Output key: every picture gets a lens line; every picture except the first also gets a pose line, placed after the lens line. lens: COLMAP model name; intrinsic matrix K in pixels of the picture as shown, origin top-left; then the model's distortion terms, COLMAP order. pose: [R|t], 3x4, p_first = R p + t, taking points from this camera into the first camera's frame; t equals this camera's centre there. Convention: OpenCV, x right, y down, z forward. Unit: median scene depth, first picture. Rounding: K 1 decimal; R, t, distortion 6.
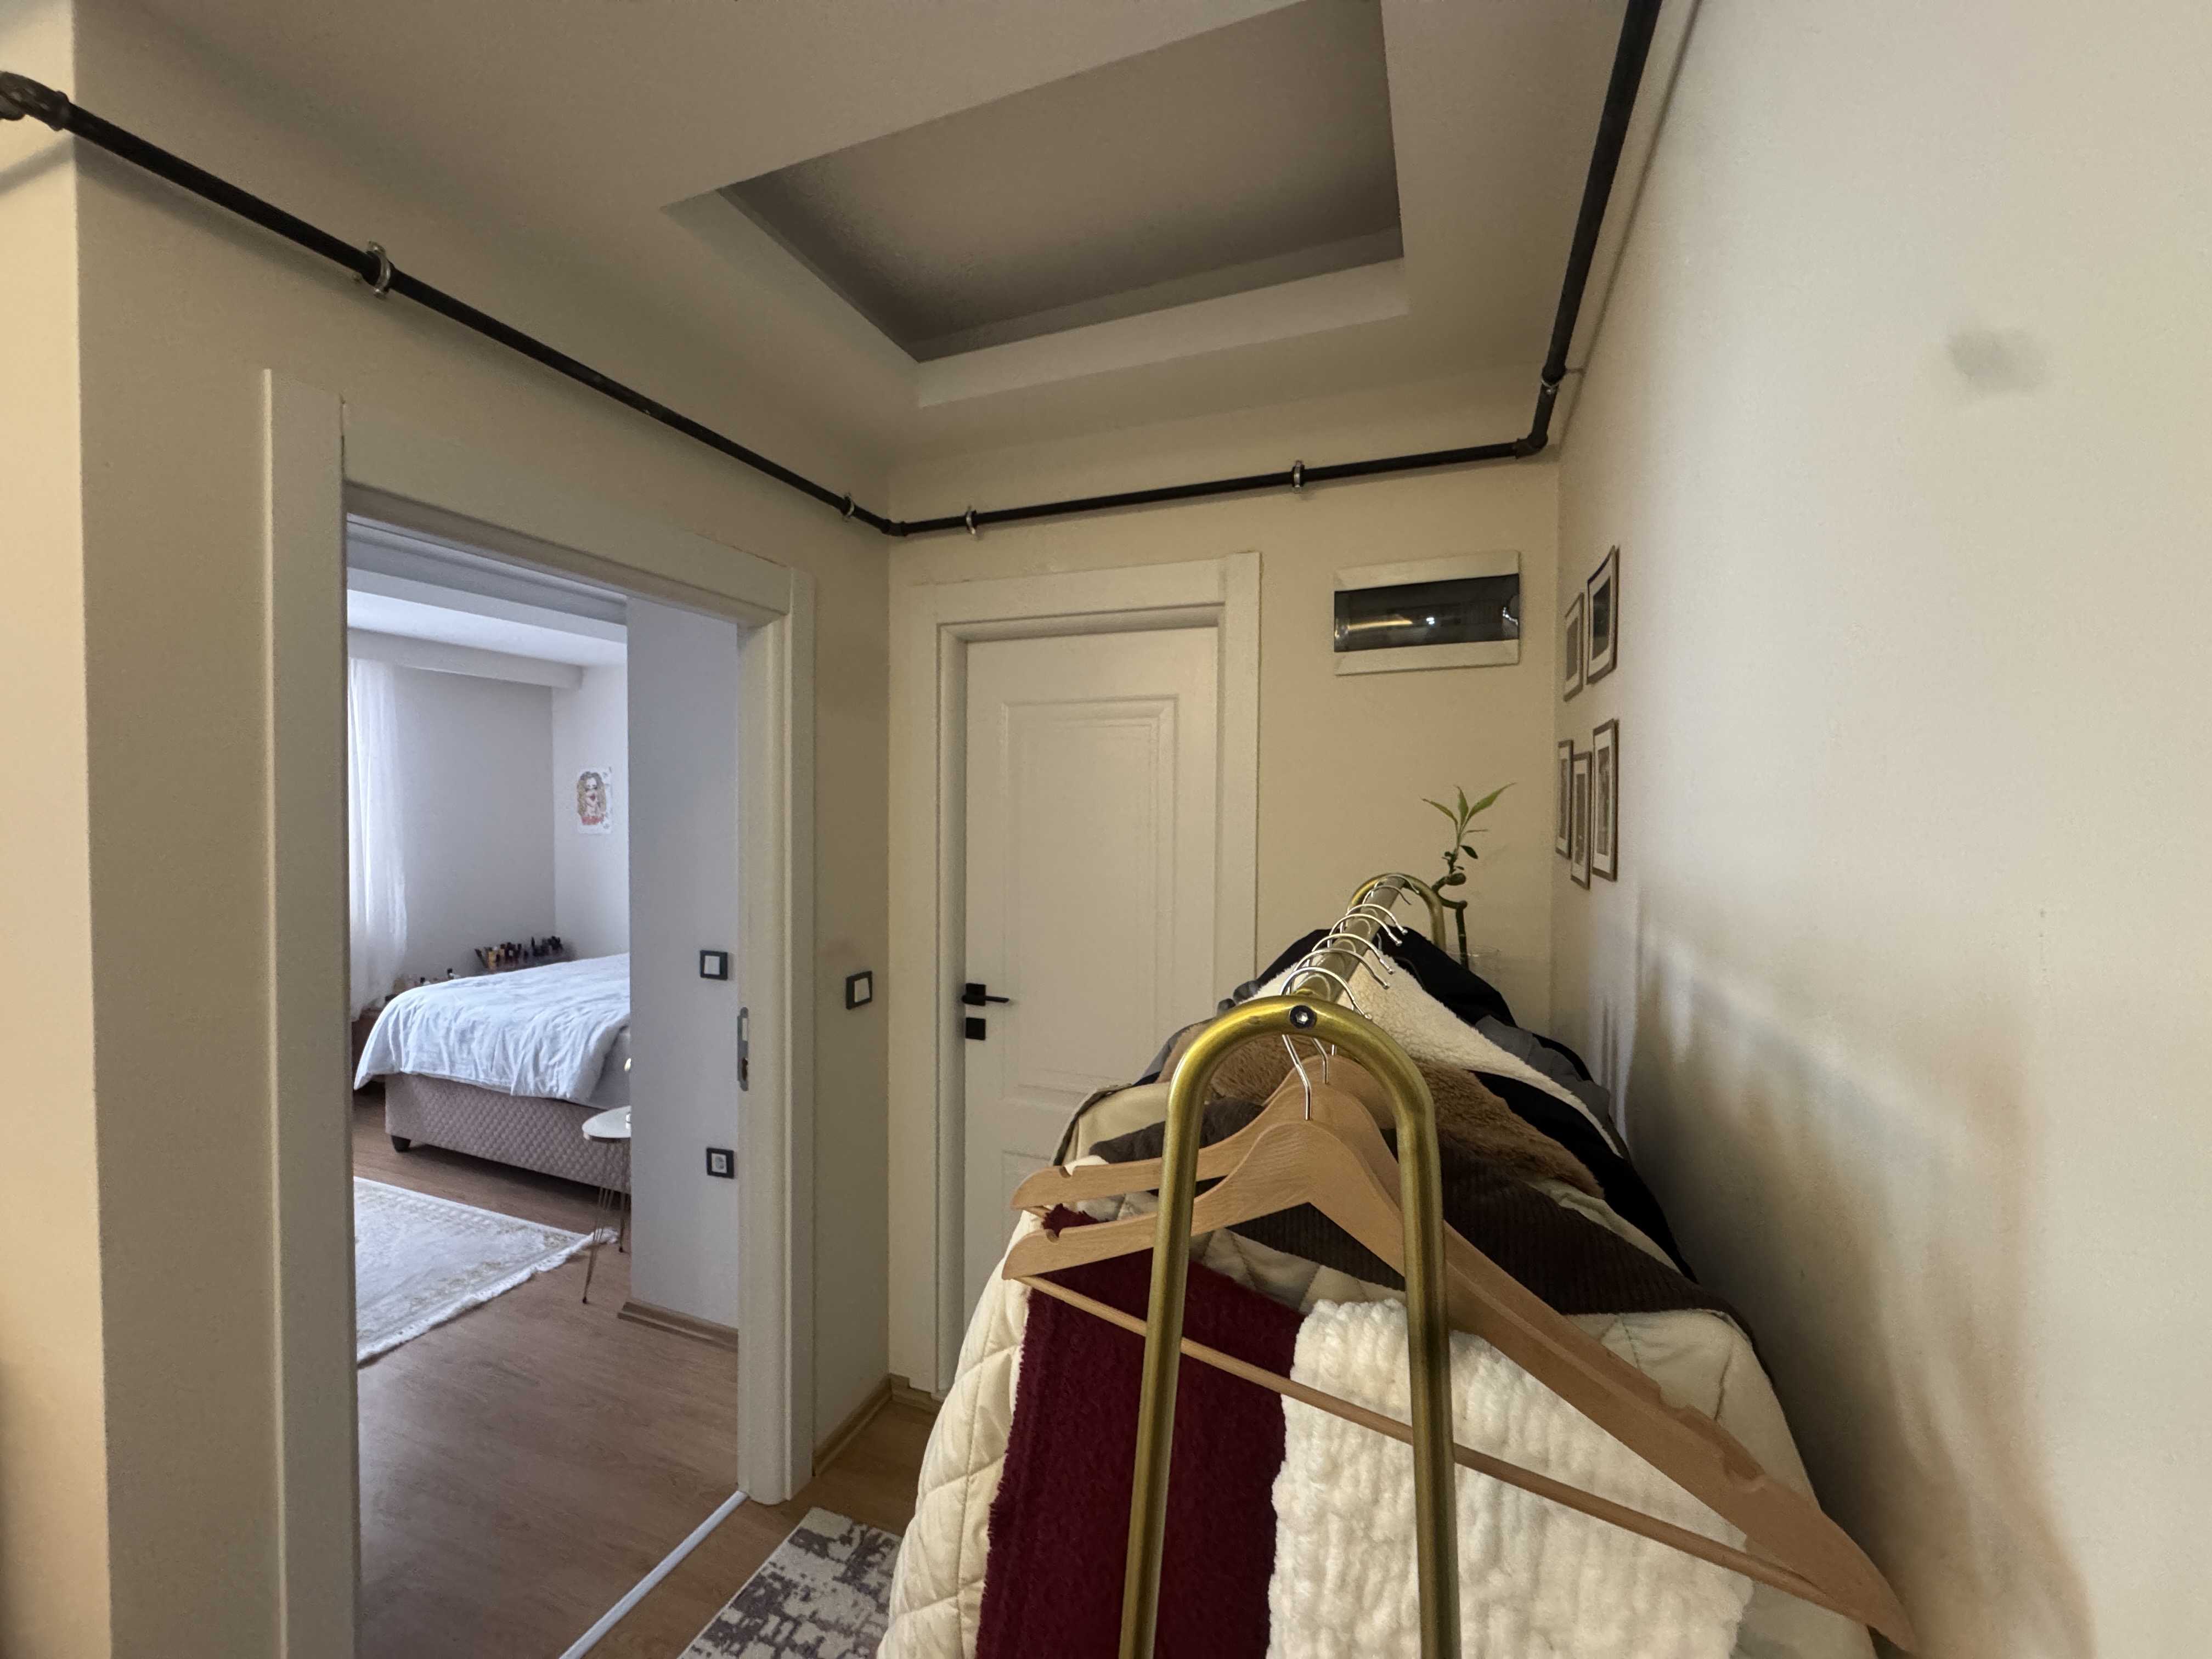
lens RADIAL K [[881.6, 0, 1103.5], [0, 881.6, 827.6], [0, 0, 1]] dist [-0.001124, 0.000130]
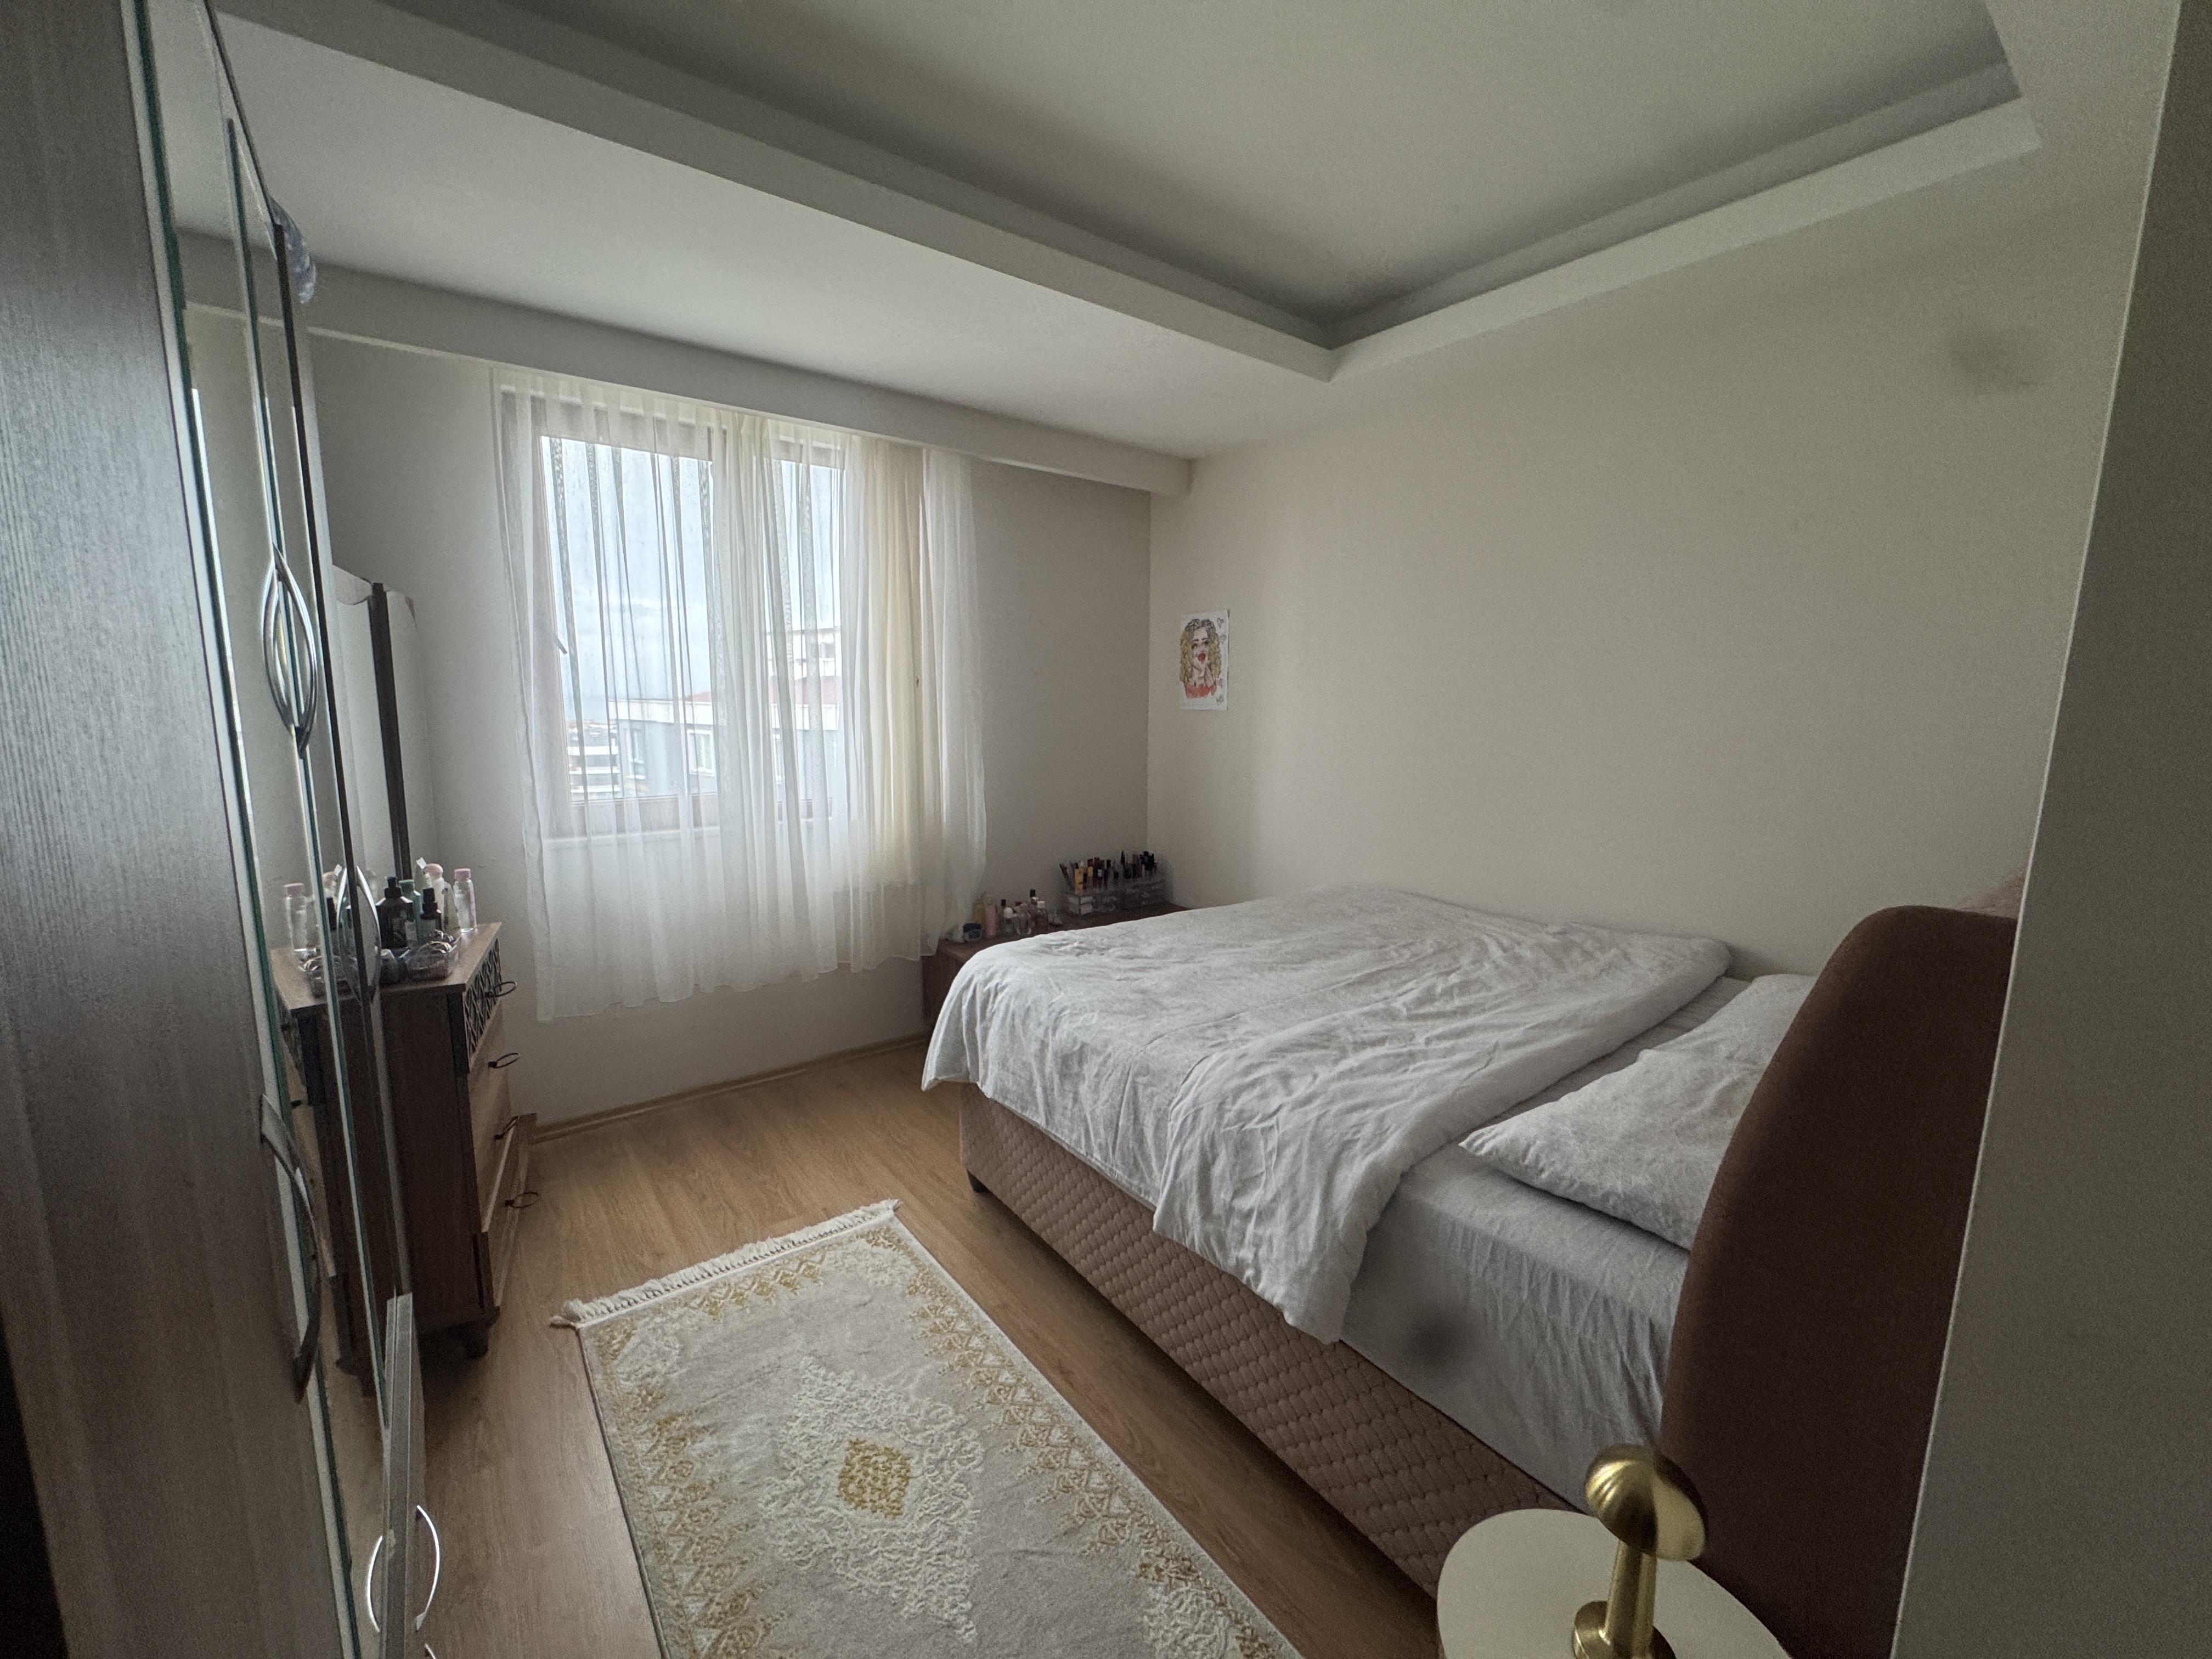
lens RADIAL K [[881.6, 0, 1103.5], [0, 881.6, 827.6], [0, 0, 1]] dist [-0.001124, 0.000130]
pose [[0.857244, 0.078272, -0.508926, -0.430258], [-0.016899, 0.992123, 0.124121, 0.020795], [0.514633, -0.097801, 0.851815, 0.547540]]
